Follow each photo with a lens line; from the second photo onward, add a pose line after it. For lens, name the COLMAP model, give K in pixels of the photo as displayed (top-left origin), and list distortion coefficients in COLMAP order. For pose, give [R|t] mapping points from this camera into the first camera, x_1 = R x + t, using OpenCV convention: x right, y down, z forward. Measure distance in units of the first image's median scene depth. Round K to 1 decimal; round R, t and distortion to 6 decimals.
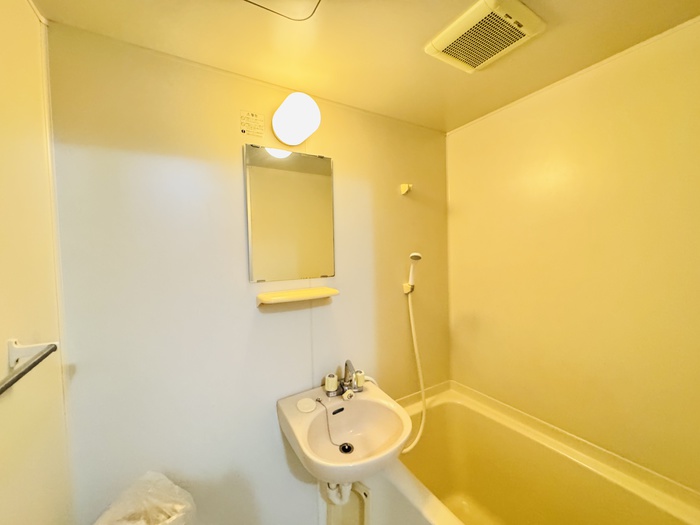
lens RADIAL K [[280.2, 0, 349.5], [0, 280.2, 261.3], [0, 0, 1]] dist [-0.002822, 0.000148]
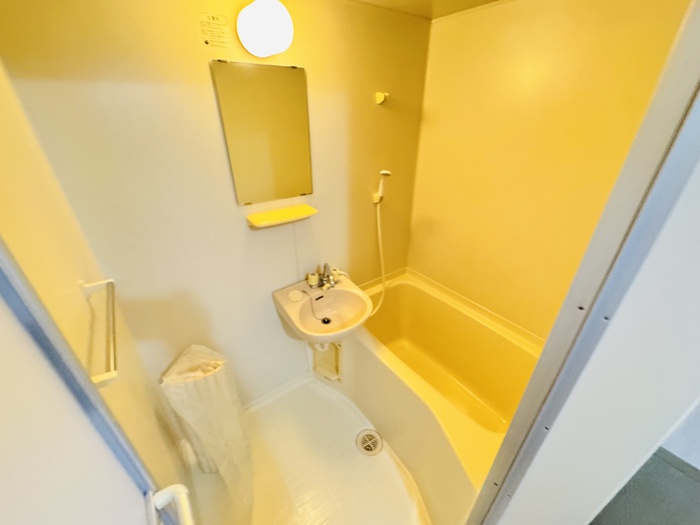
lens RADIAL K [[279.1, 0, 349.7], [0, 279.1, 261.6], [0, 0, 1]] dist [-0.003035, 0.000198]
pose [[0.995232, -0.021372, 0.095162, -0.018024], [-0.022046, 0.901148, 0.432951, -0.194099], [-0.095008, -0.432985, 0.896380, -0.133319]]
